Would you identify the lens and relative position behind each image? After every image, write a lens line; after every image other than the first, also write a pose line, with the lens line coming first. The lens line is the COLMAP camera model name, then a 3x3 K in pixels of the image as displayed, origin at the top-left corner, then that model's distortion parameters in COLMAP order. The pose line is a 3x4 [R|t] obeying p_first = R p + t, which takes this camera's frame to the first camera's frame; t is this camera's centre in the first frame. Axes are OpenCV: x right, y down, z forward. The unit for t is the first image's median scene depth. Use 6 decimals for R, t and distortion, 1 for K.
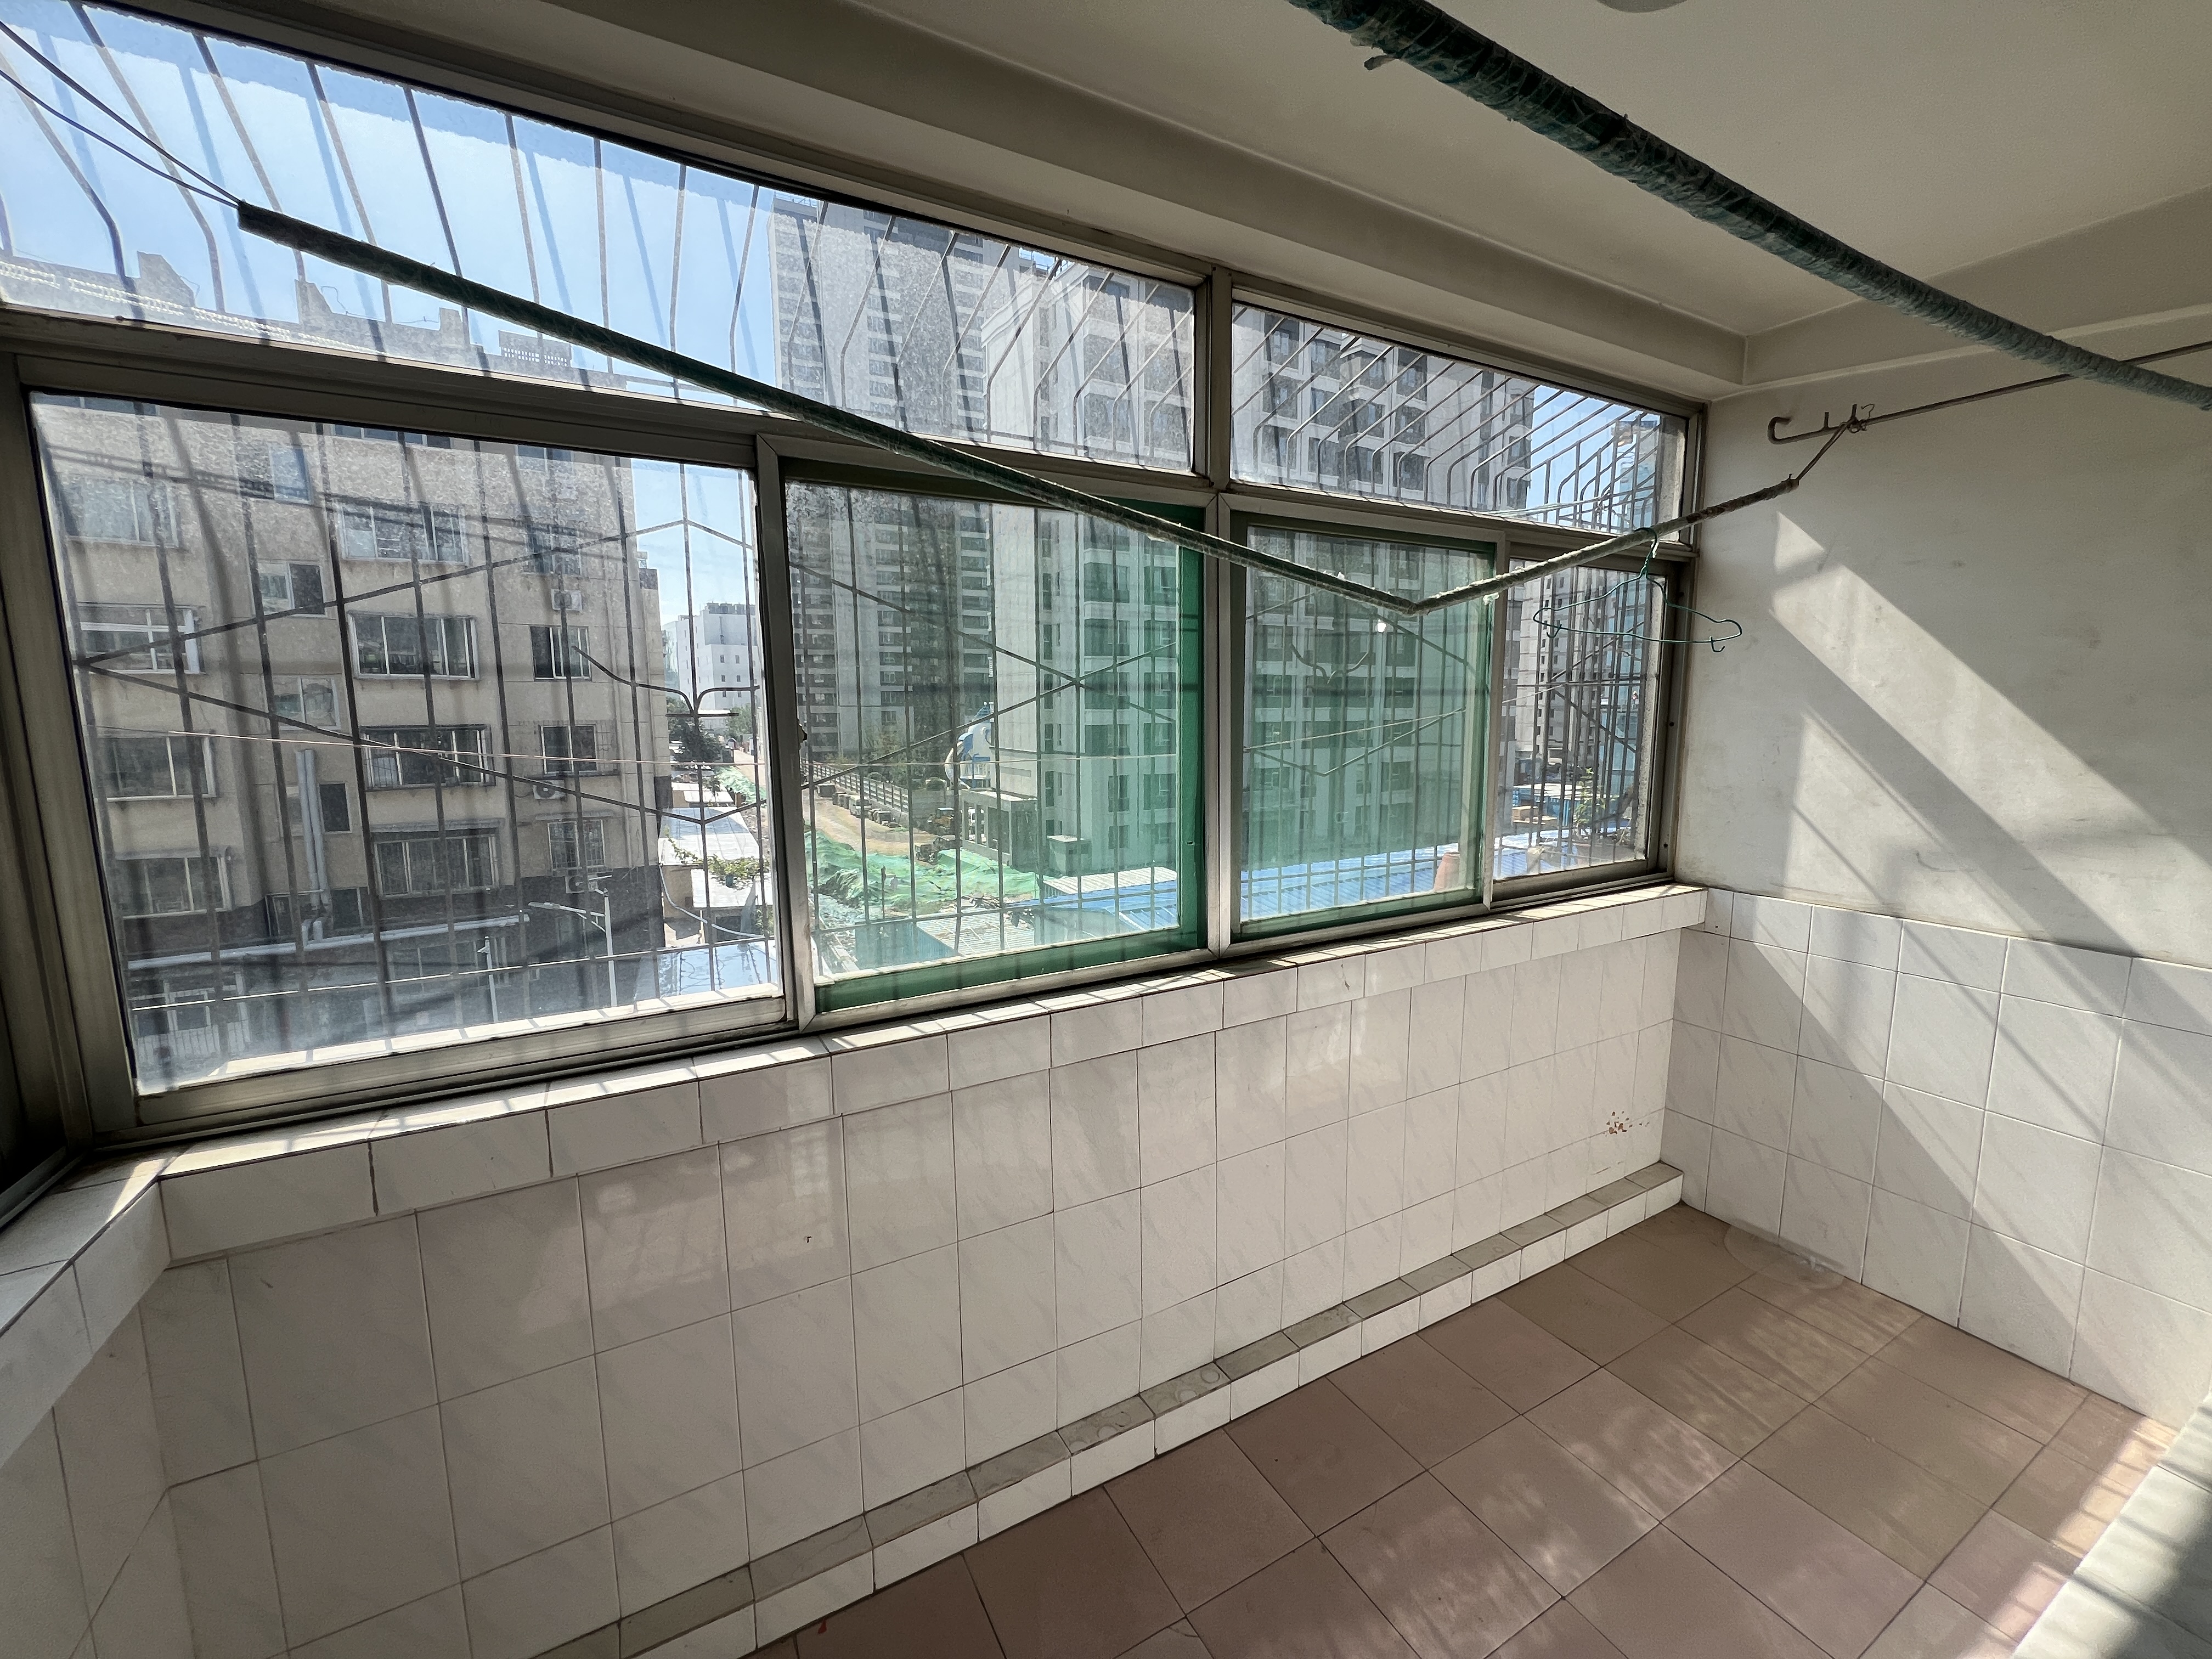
lens RADIAL K [[883.1, 0, 1099.5], [0, 883.1, 824.8], [0, 0, 1]] dist [0.003810, -0.000021]
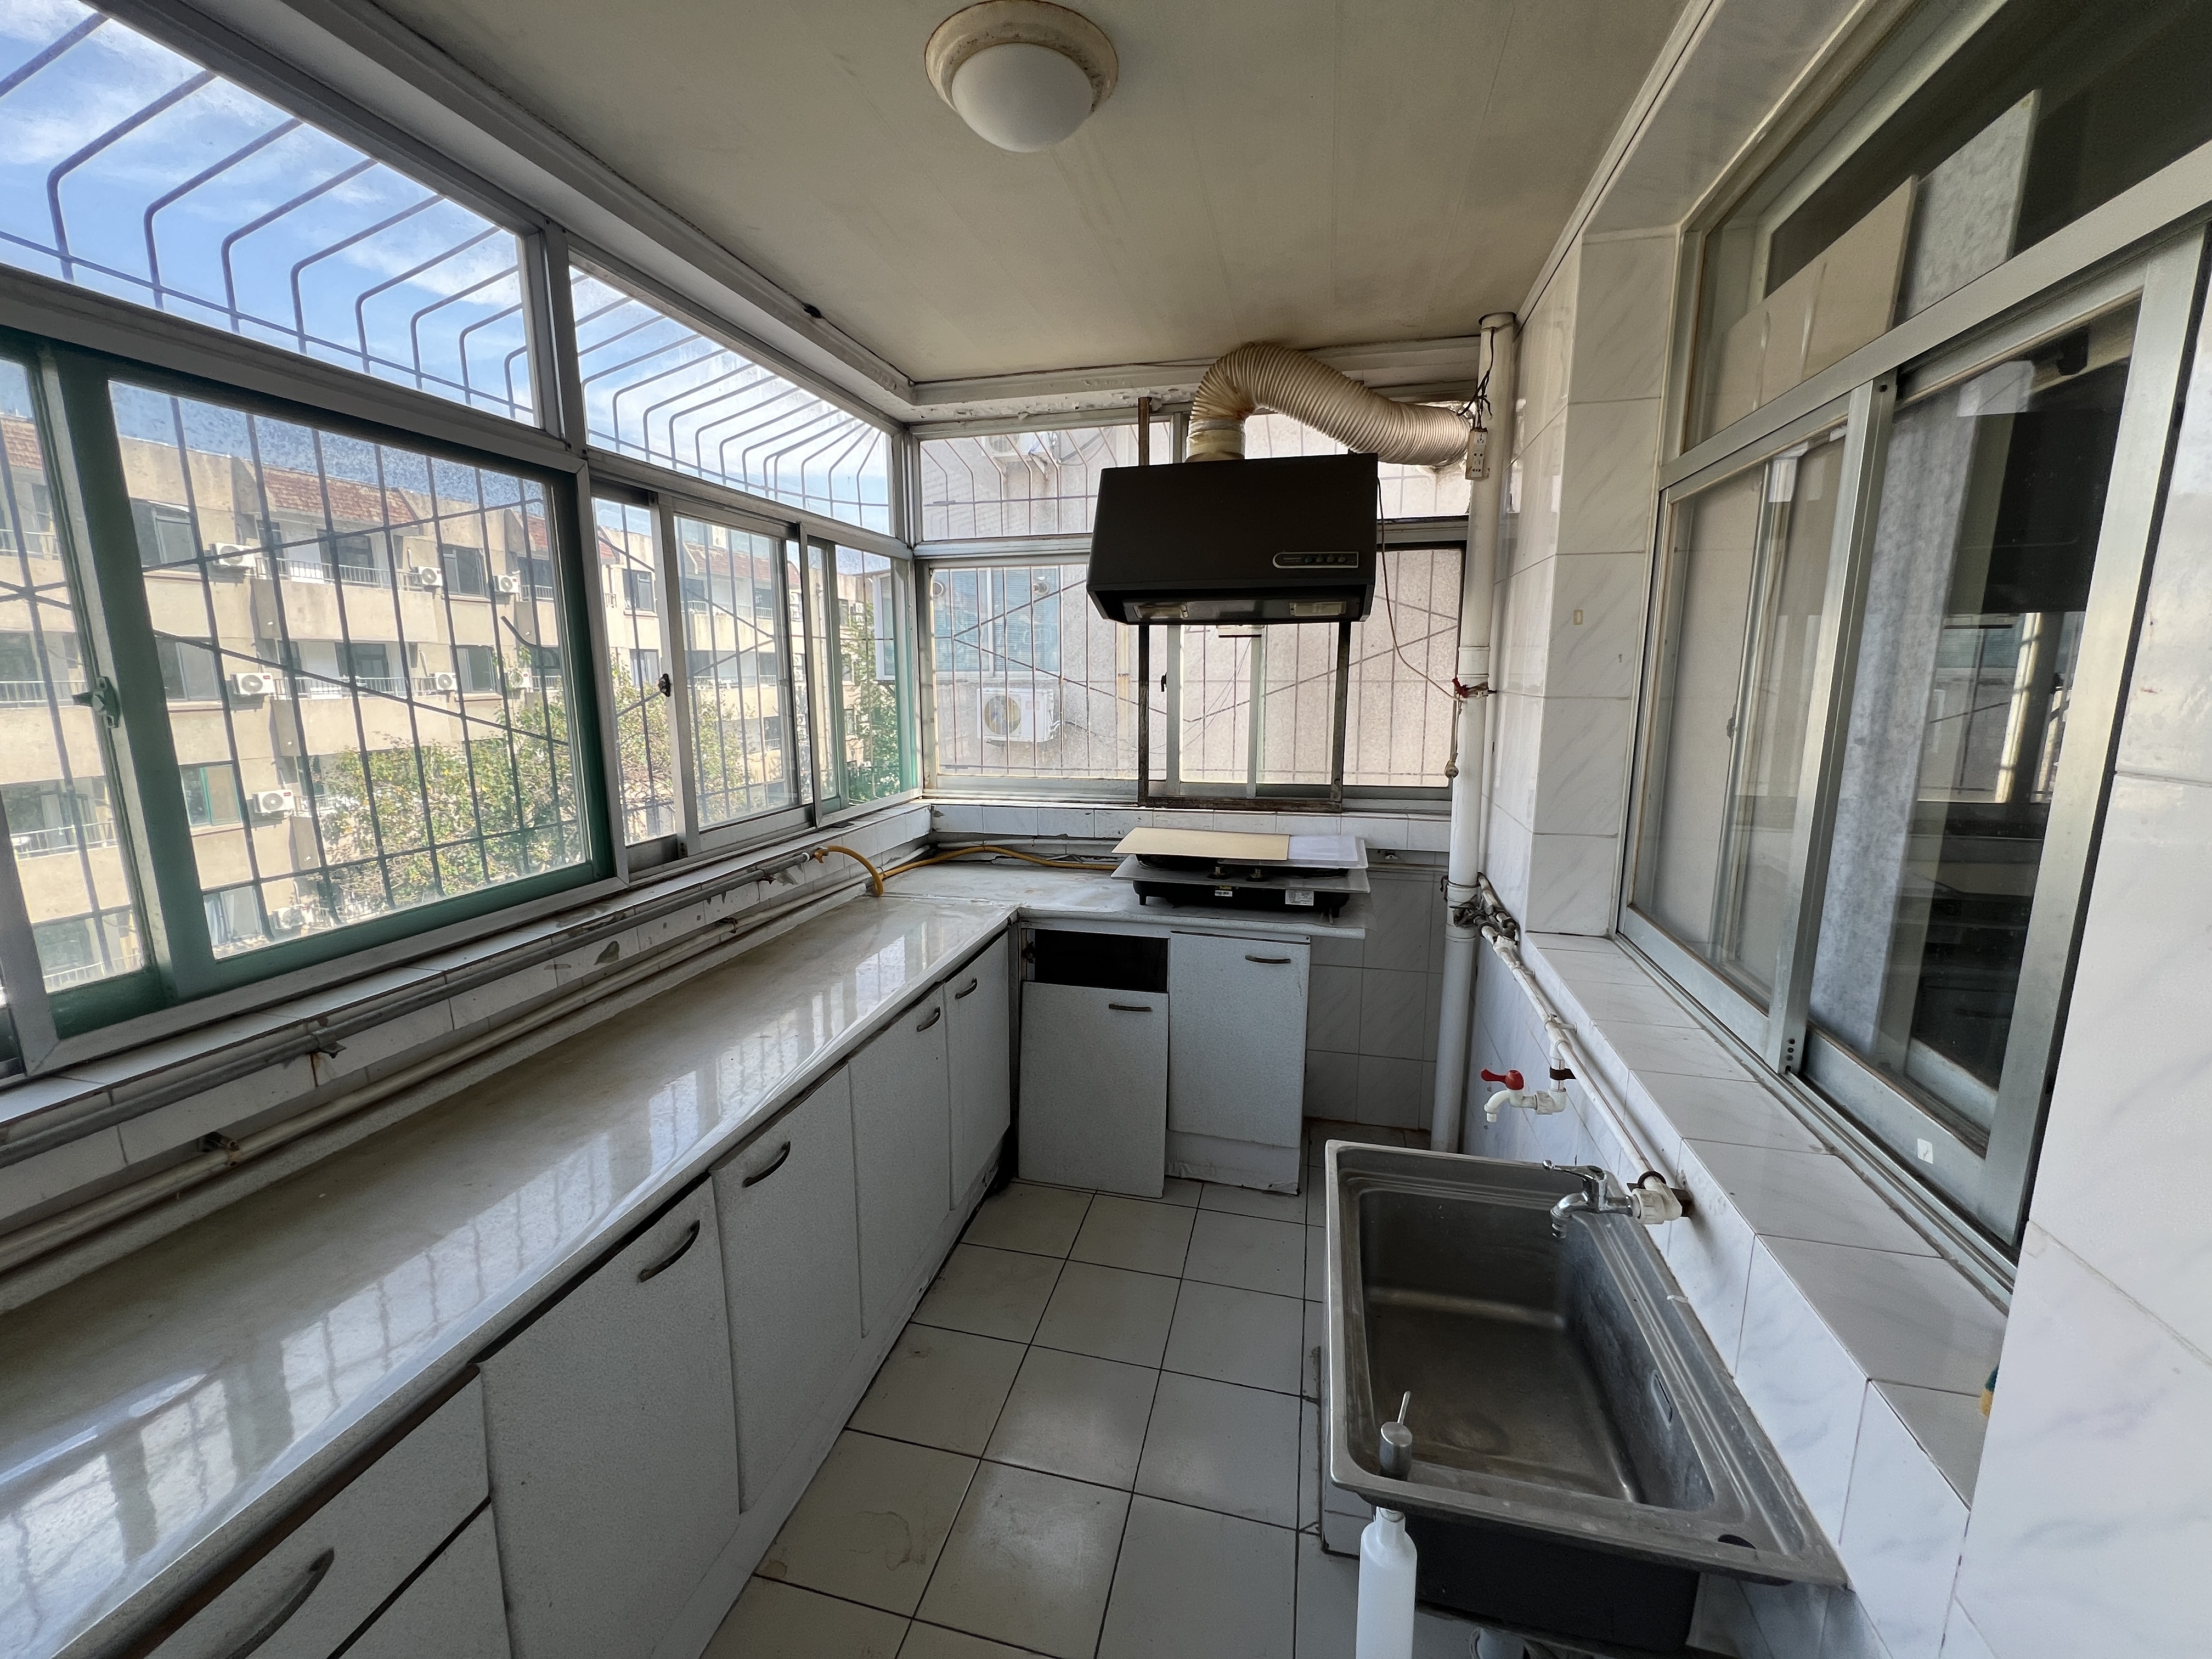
lens RADIAL K [[883.1, 0, 1102.9], [0, 883.1, 822.7], [0, 0, 1]] dist [0.003810, -0.000021]
pose [[0.657981, -0.119793, 0.743445, -0.285982], [0.081956, 0.992793, 0.087436, 0.031164], [-0.748562, 0.003399, 0.663056, -0.147586]]
